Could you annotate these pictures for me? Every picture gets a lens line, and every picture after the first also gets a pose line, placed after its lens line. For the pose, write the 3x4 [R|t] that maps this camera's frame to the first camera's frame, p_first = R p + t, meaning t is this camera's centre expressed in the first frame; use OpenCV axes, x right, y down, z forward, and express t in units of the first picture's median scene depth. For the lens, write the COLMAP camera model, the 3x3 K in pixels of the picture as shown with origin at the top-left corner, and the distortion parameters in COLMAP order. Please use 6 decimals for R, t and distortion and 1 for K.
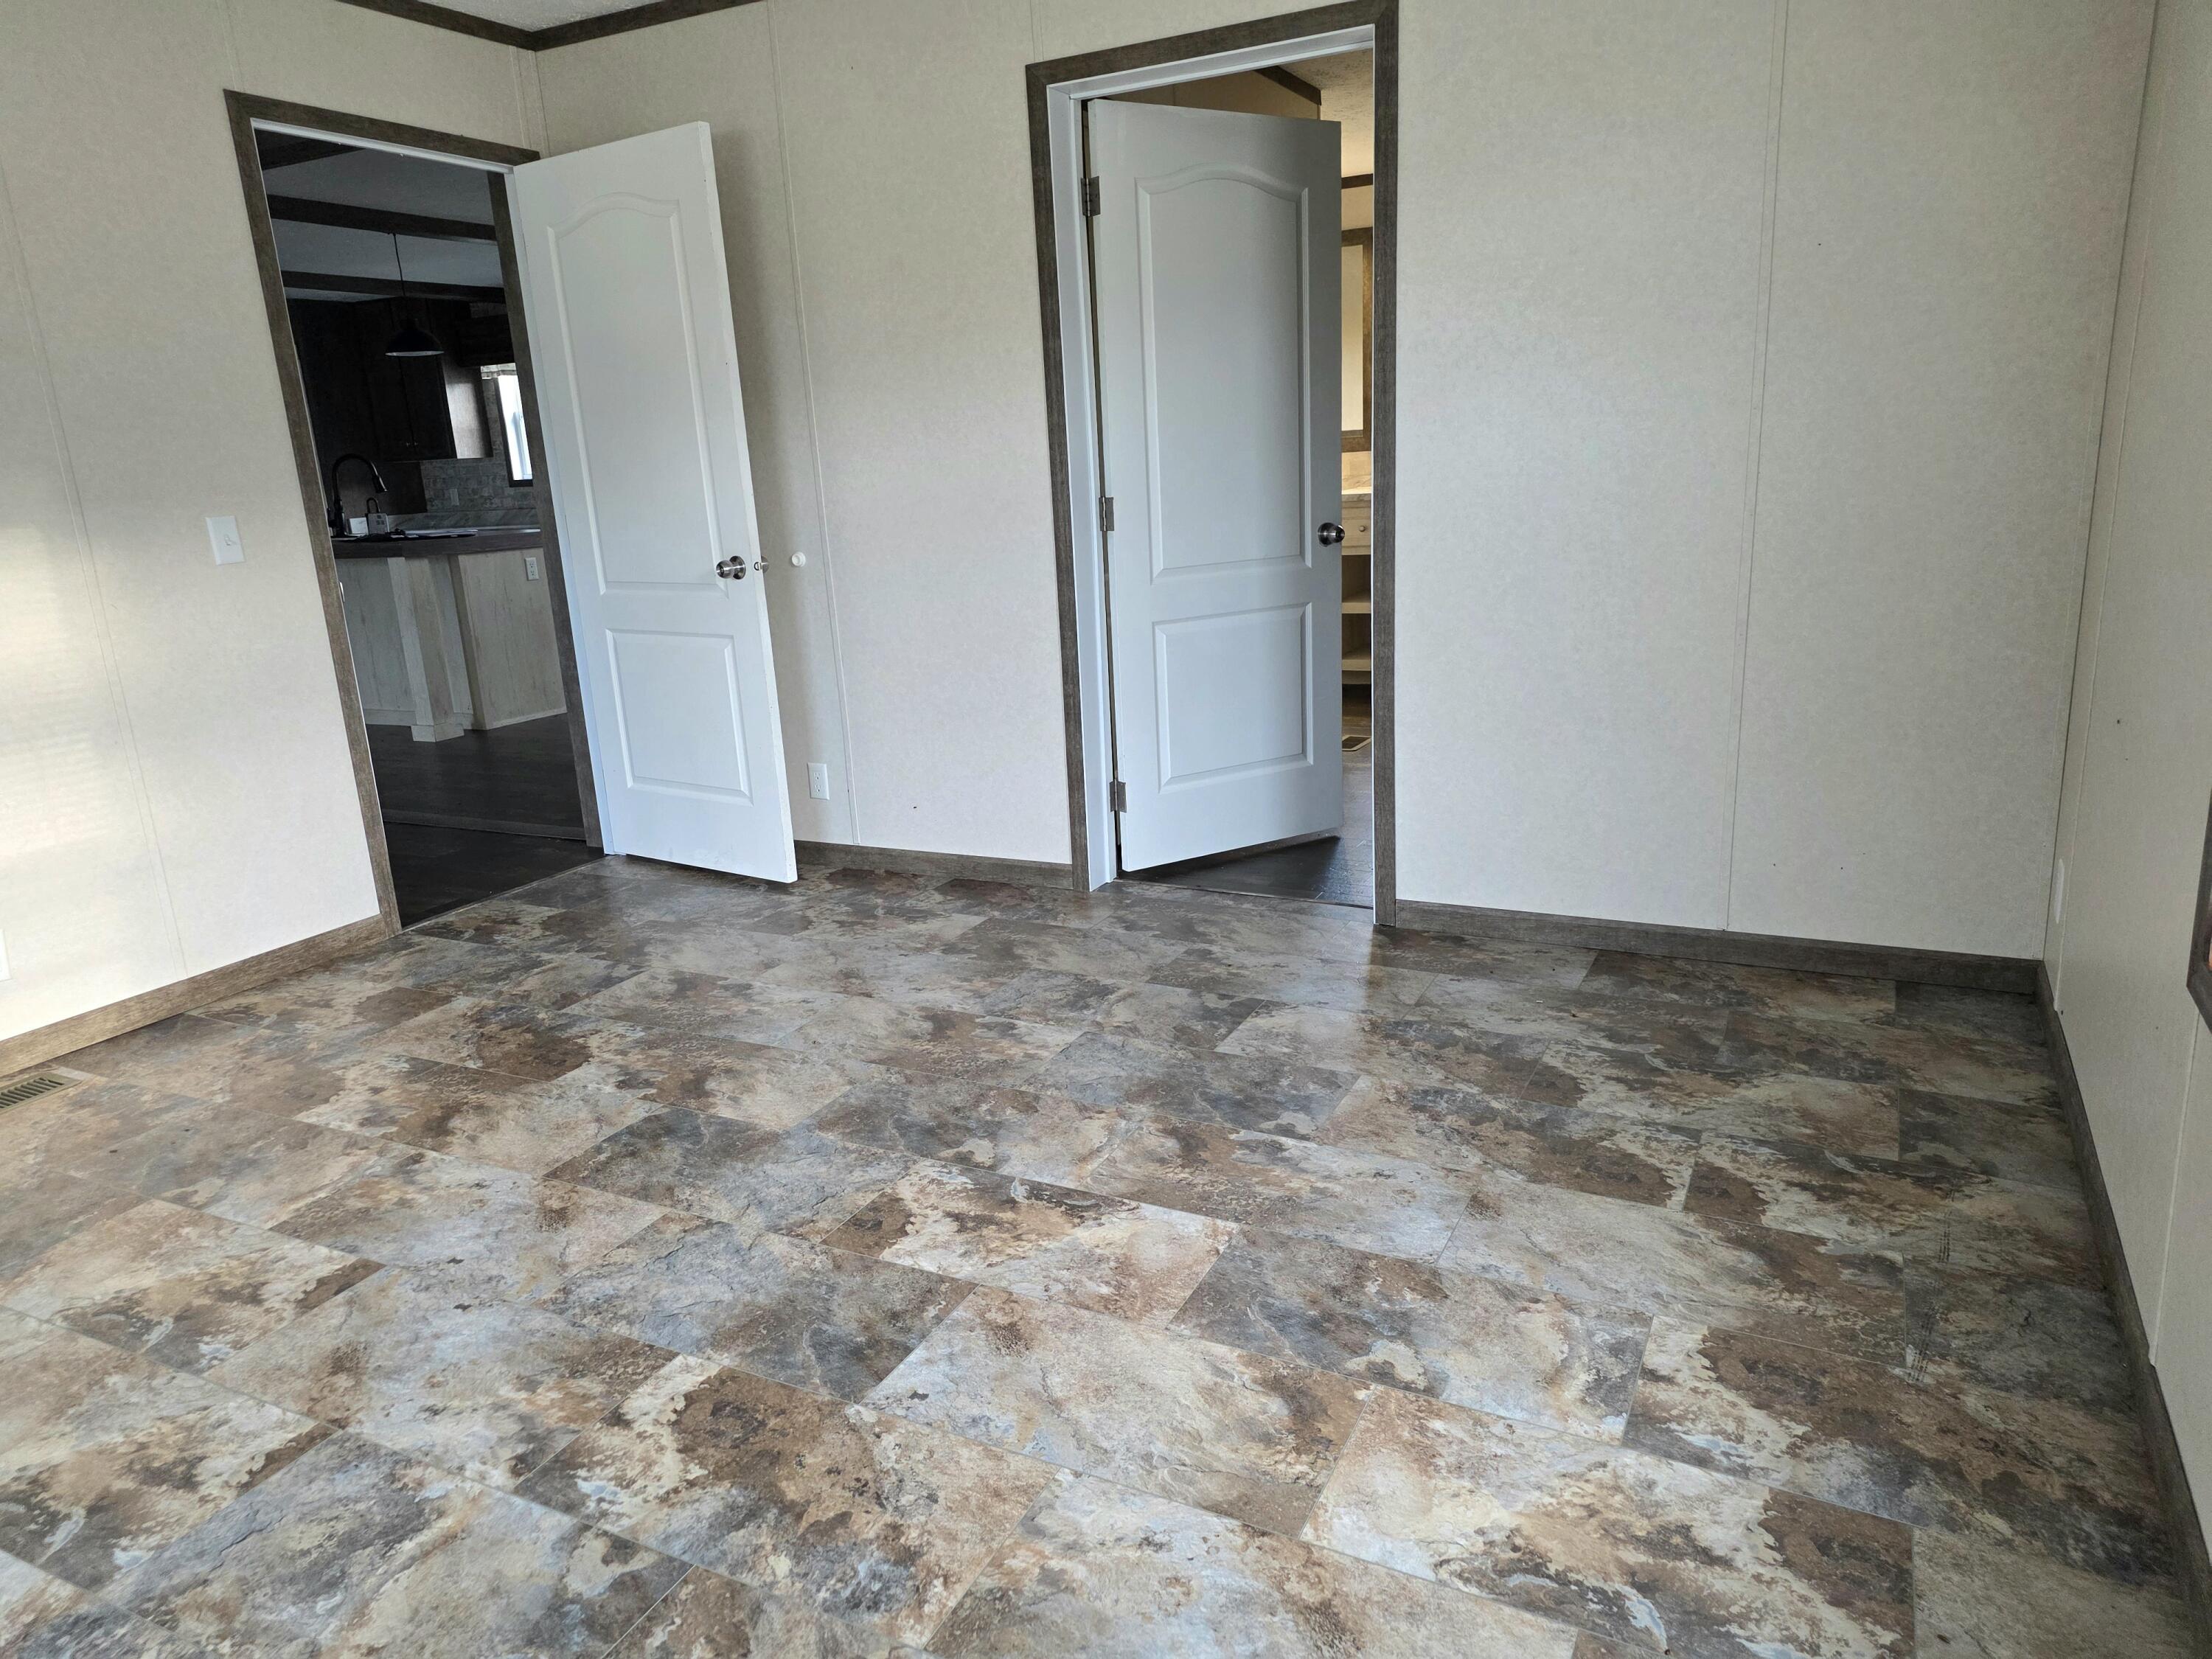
lens RADIAL K [[1478.0, 0, 1111.0], [0, 1478.0, 798.8], [0, 0, 1]] dist [0.074525, -0.065899]
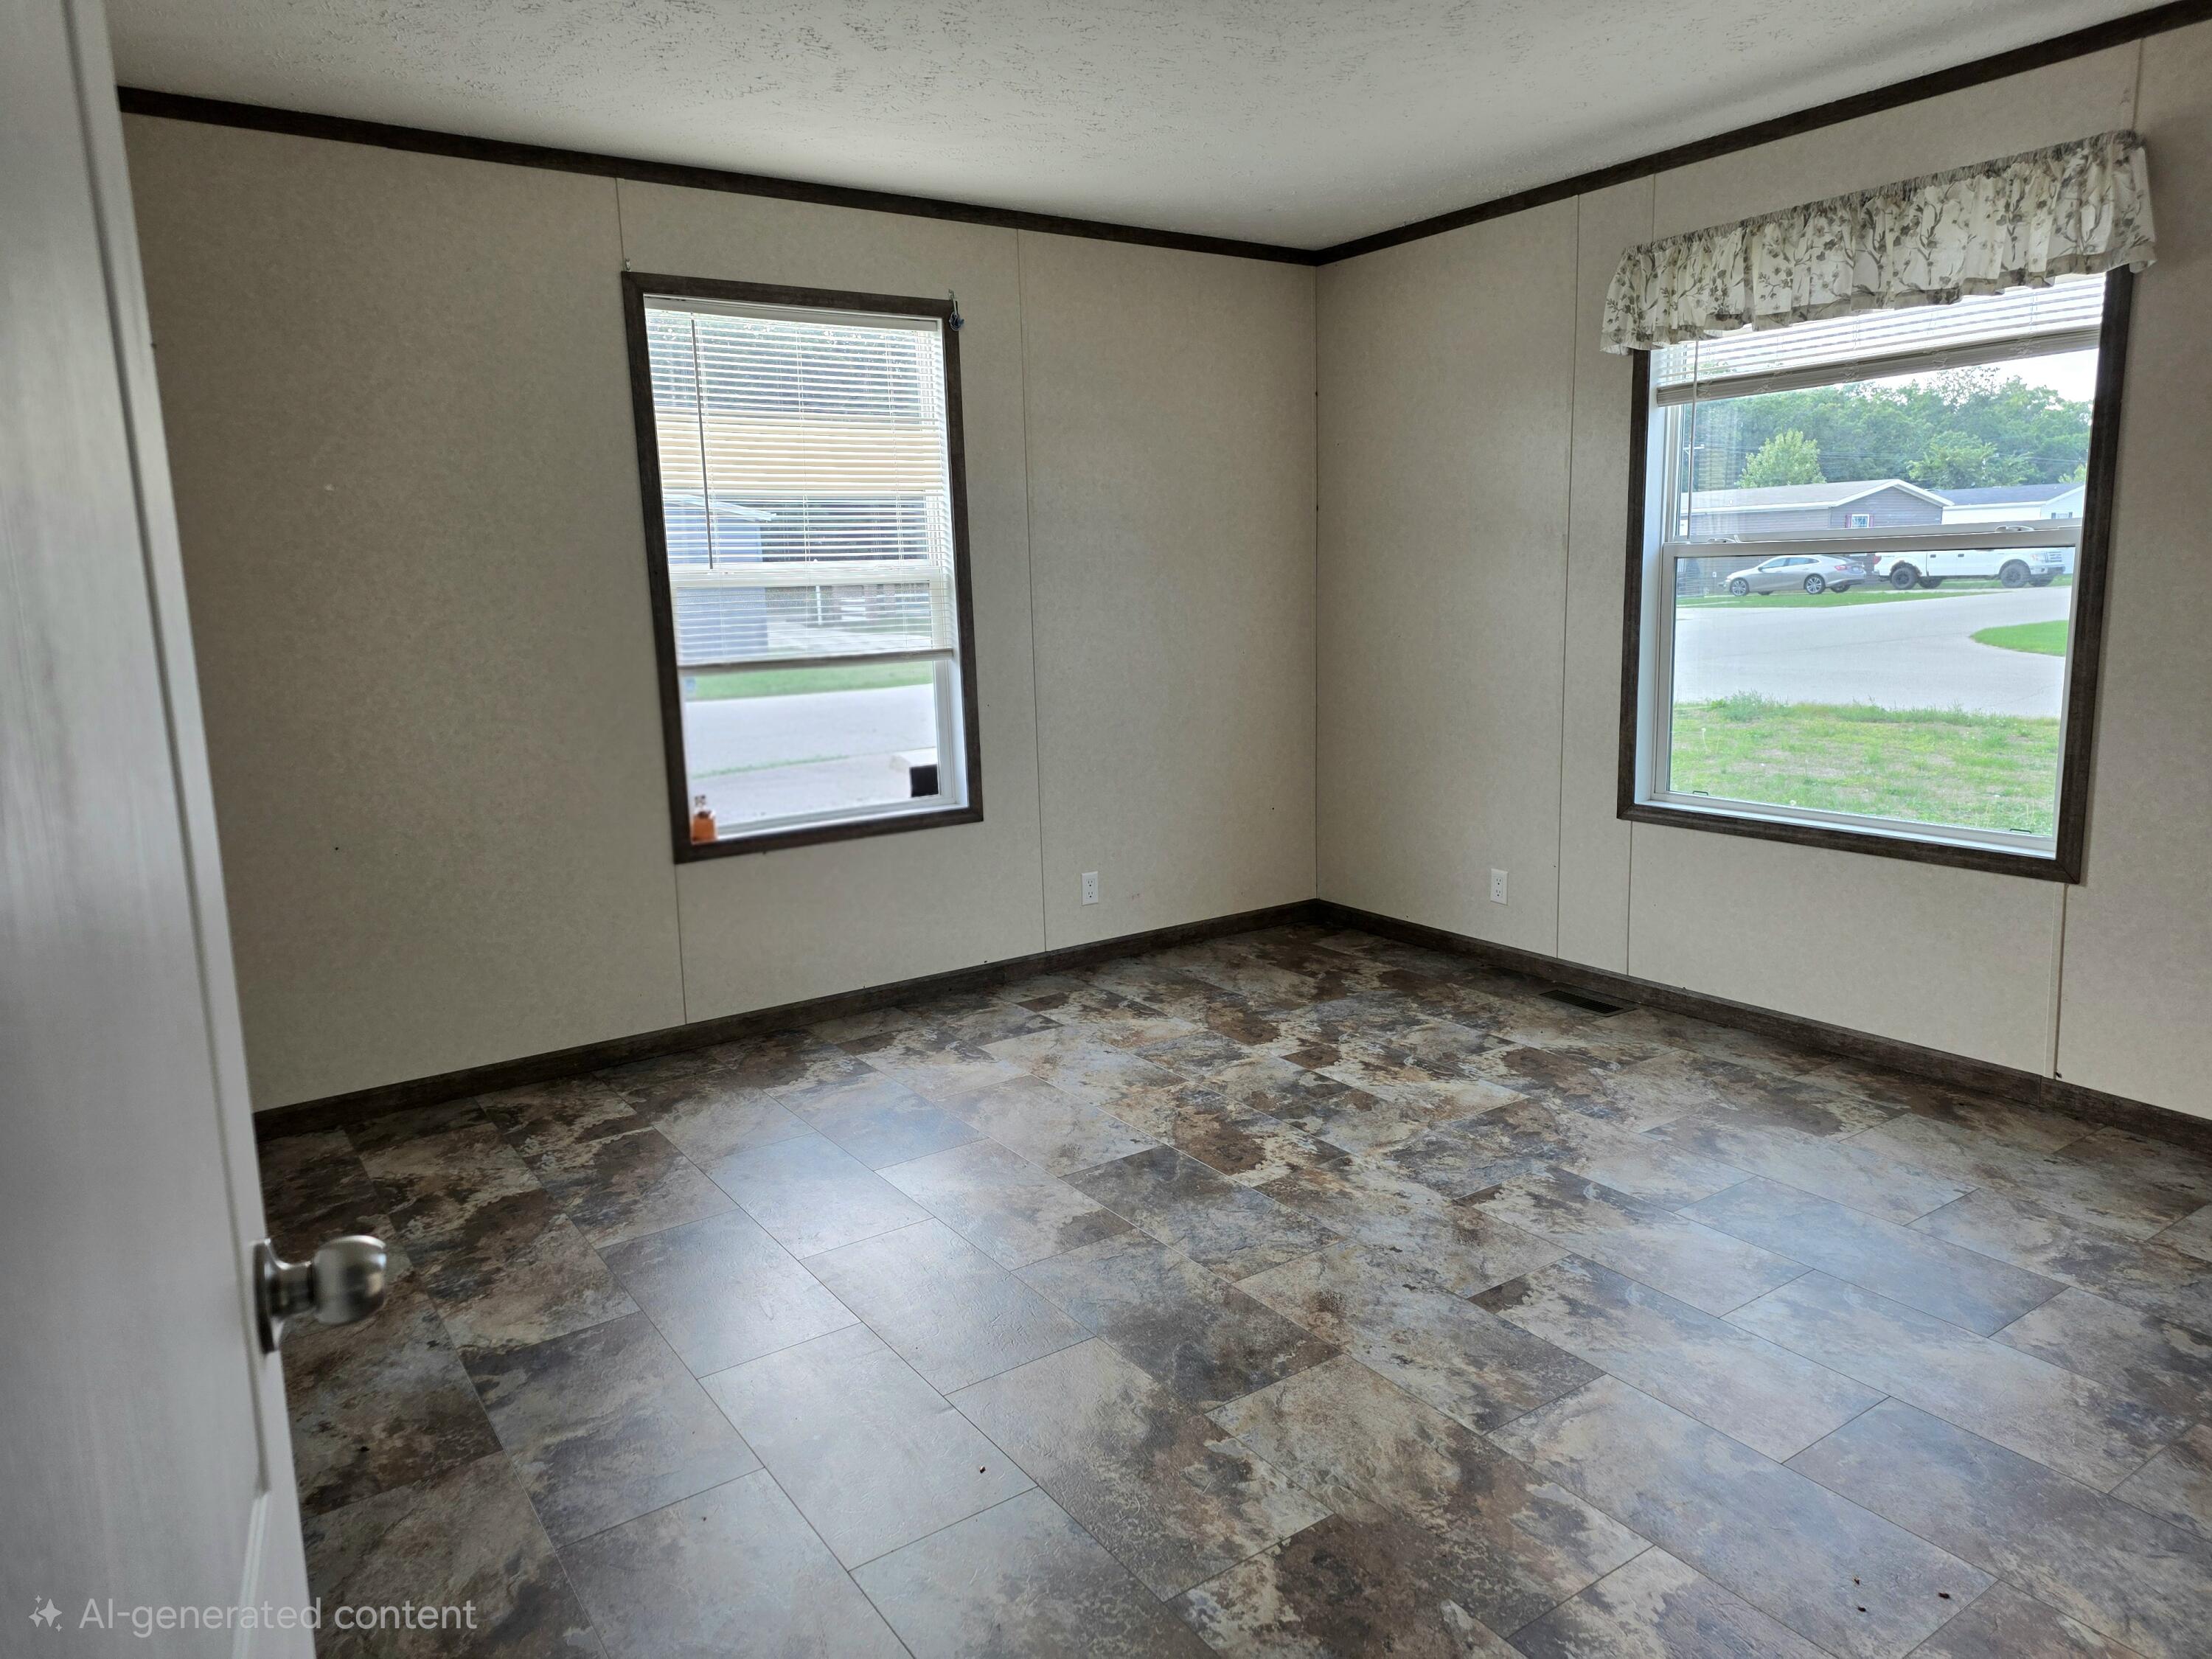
lens RADIAL K [[1478.0, 0, 1111.0], [0, 1478.0, 798.8], [0, 0, 1]] dist [0.074525, -0.065899]
pose [[-0.876579, 0.000540, 0.481258, -0.843179], [0.179917, 0.927858, 0.326665, -0.496964], [-0.446363, 0.372935, -0.813437, 2.028905]]
